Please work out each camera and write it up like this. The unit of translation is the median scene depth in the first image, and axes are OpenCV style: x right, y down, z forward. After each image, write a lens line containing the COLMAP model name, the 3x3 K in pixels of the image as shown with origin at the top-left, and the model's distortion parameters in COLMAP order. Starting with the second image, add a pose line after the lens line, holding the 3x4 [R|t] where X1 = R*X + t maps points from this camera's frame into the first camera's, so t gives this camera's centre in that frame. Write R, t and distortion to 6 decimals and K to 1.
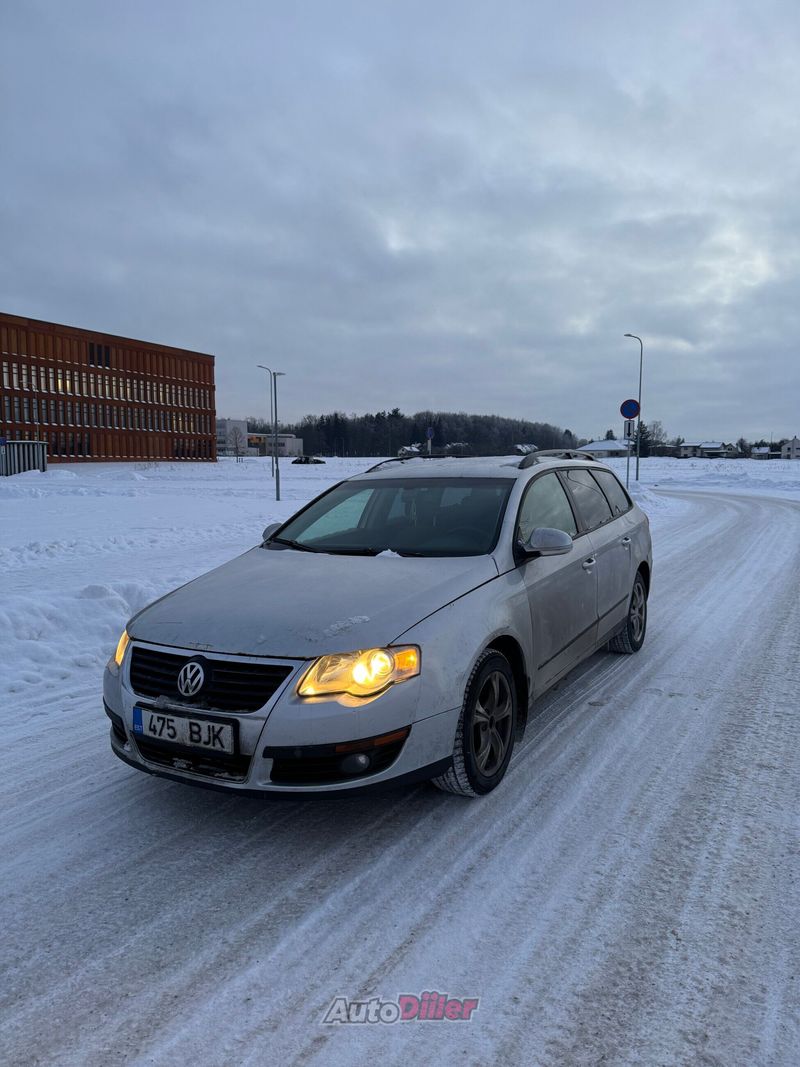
lens RADIAL K [[758.0, 0, 400.8], [0, 758.0, 530.7], [0, 0, 1]] dist [0.008306, -0.041305]
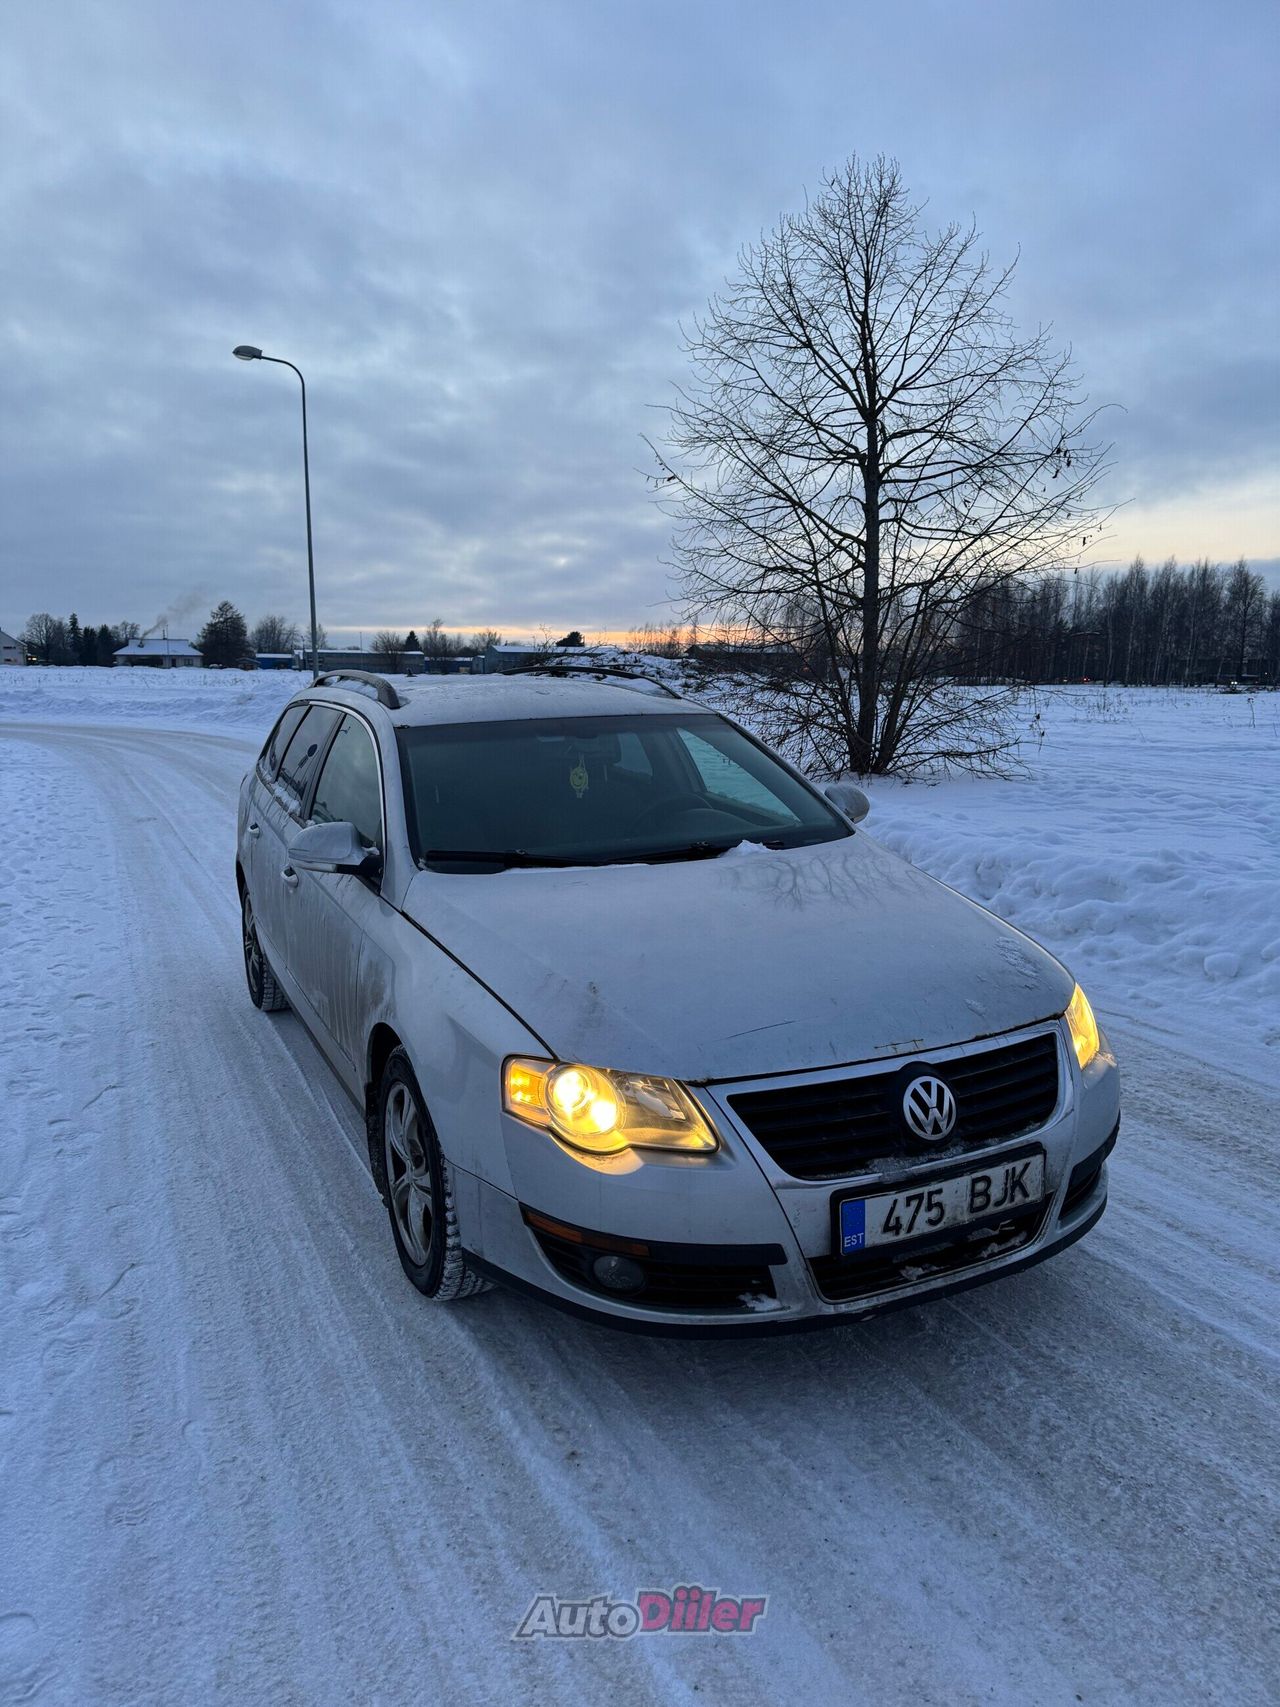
lens RADIAL K [[1212.7, 0, 637.8], [0, 1212.7, 857.7], [0, 0, 1]] dist [0.008306, -0.041305]
pose [[0.556111, -0.113916, 0.823264, -1.088026], [0.060778, 0.993484, 0.096414, -0.075462], [-0.828883, -0.003580, 0.559411, 0.700463]]
